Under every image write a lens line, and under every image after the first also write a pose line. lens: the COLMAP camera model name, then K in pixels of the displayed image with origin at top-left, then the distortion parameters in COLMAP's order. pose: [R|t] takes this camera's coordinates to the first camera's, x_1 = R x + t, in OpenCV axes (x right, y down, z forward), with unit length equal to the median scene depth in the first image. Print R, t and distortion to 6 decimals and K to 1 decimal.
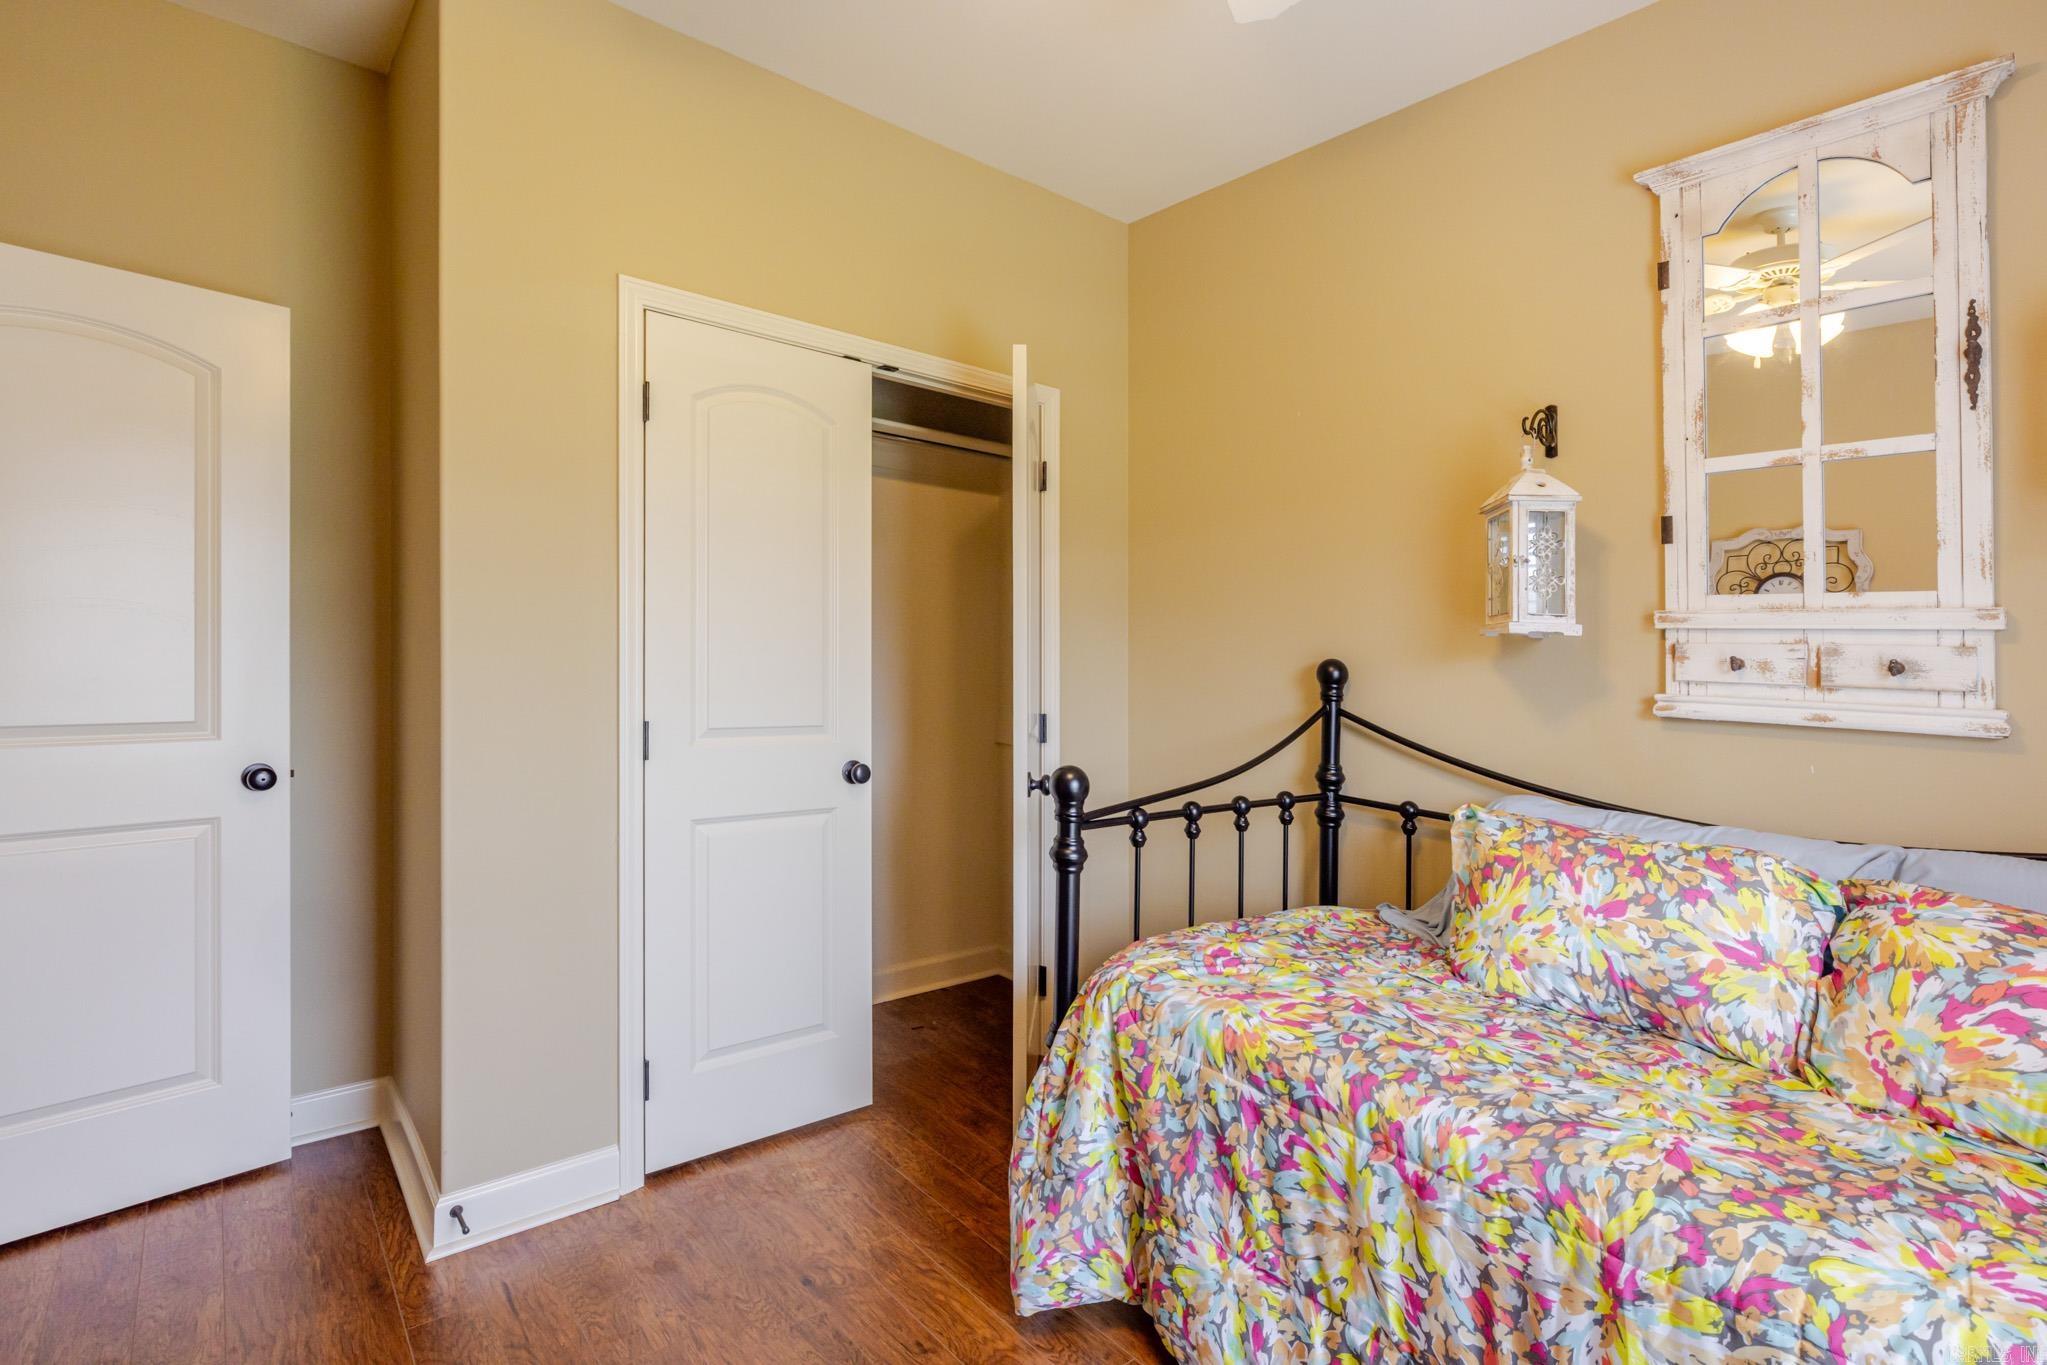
lens RADIAL K [[976.1, 0, 1025.6], [0, 976.1, 660.0], [0, 0, 1]] dist [0.001265, -0.000629]
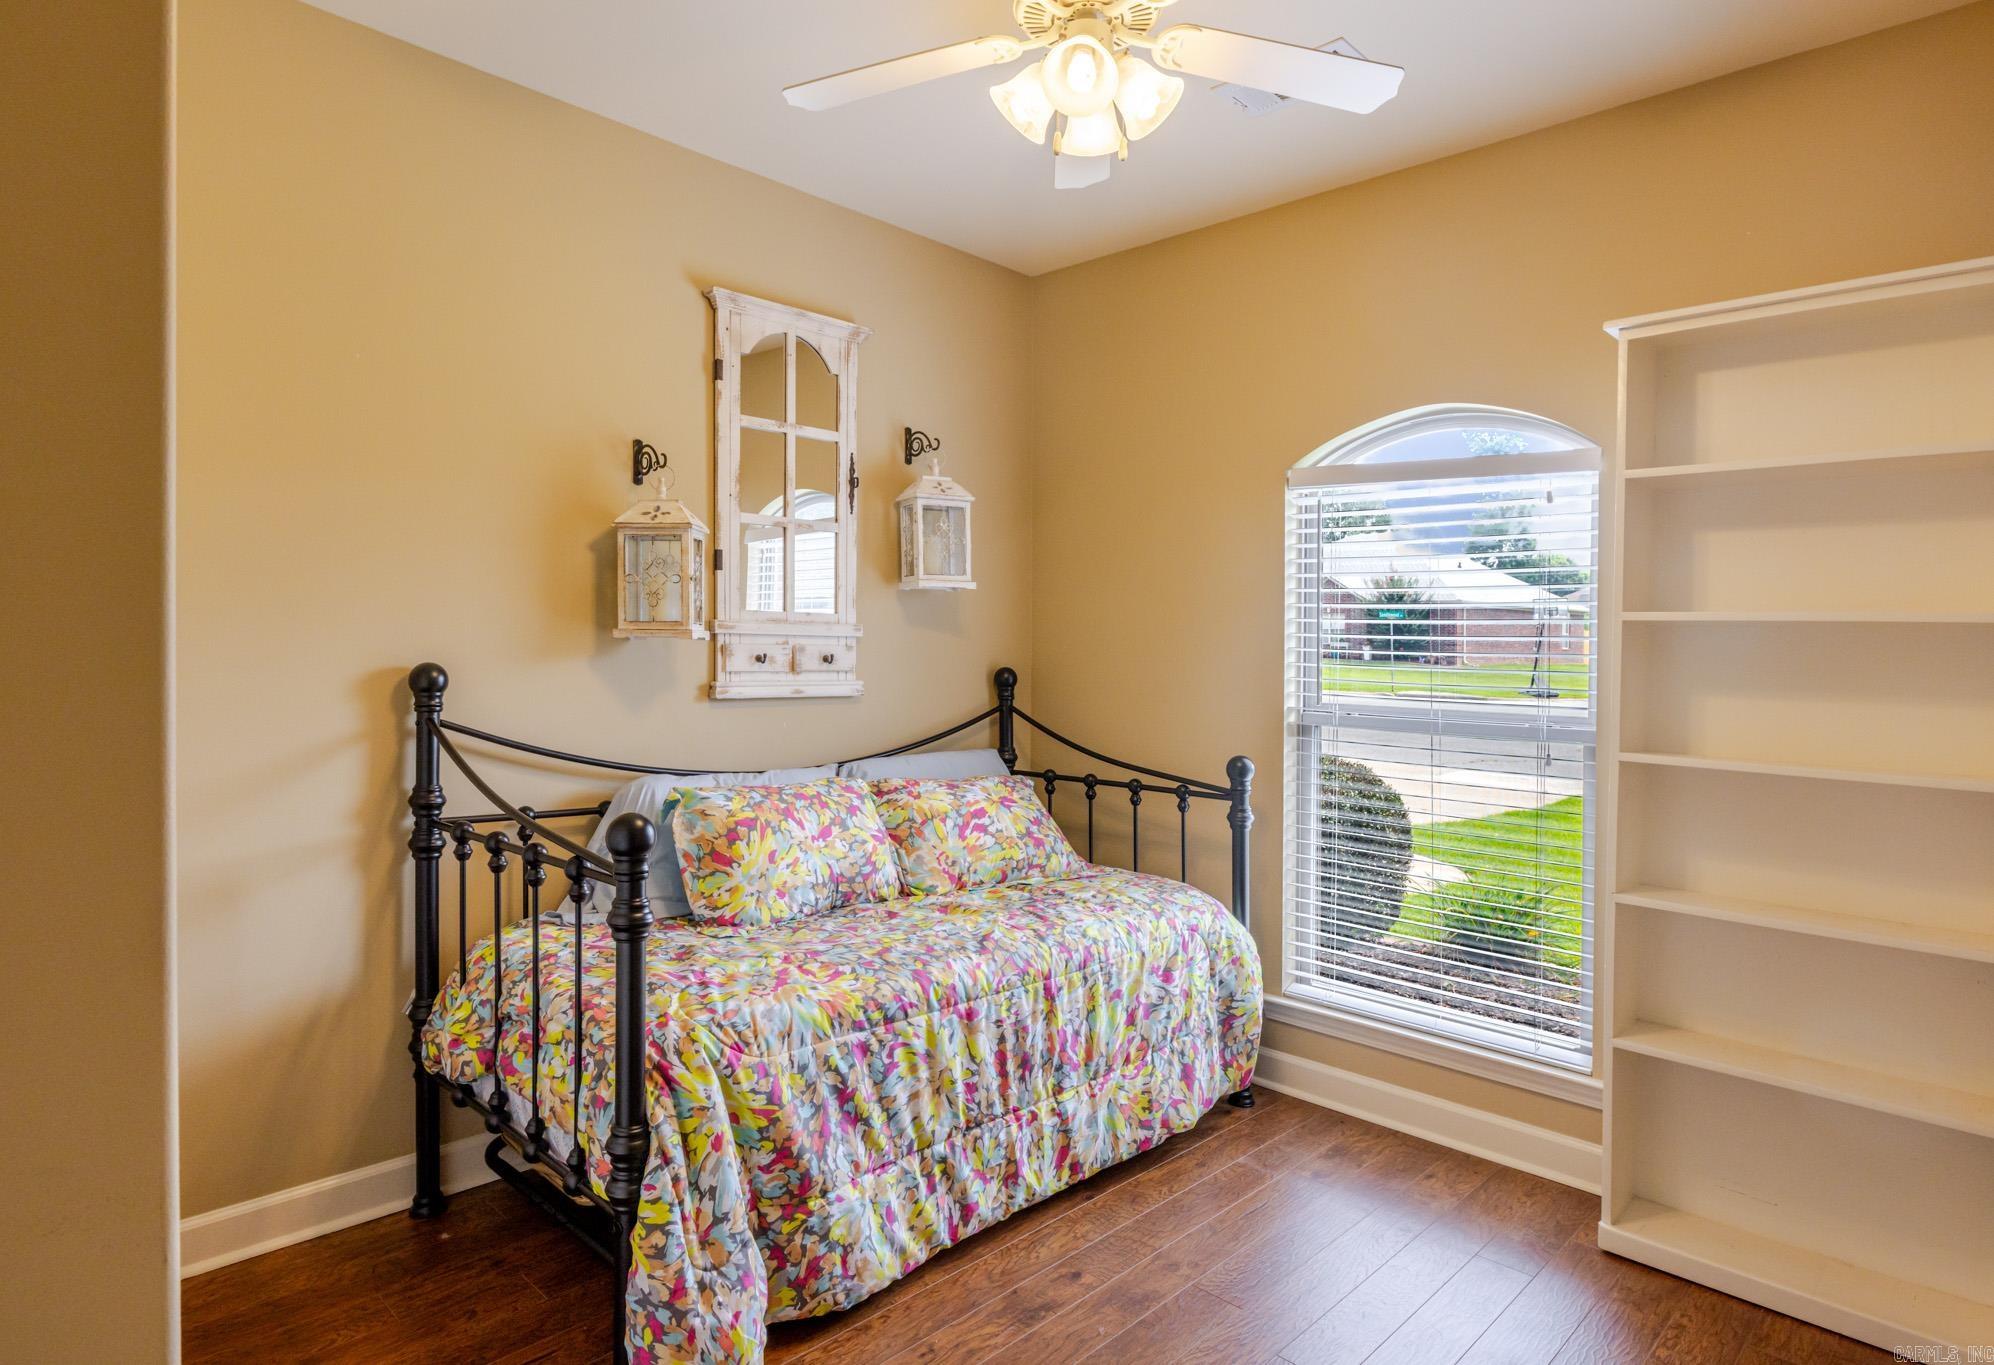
lens RADIAL K [[1128.3, 0, 998.6], [0, 1128.3, 622.8], [0, 0, 1]] dist [-0.005161, 0.000143]
pose [[-0.101086, -0.008362, 0.994843, -1.159144], [-0.007890, 0.999940, 0.007603, -0.076690], [-0.994846, -0.007080, -0.101146, 0.971095]]
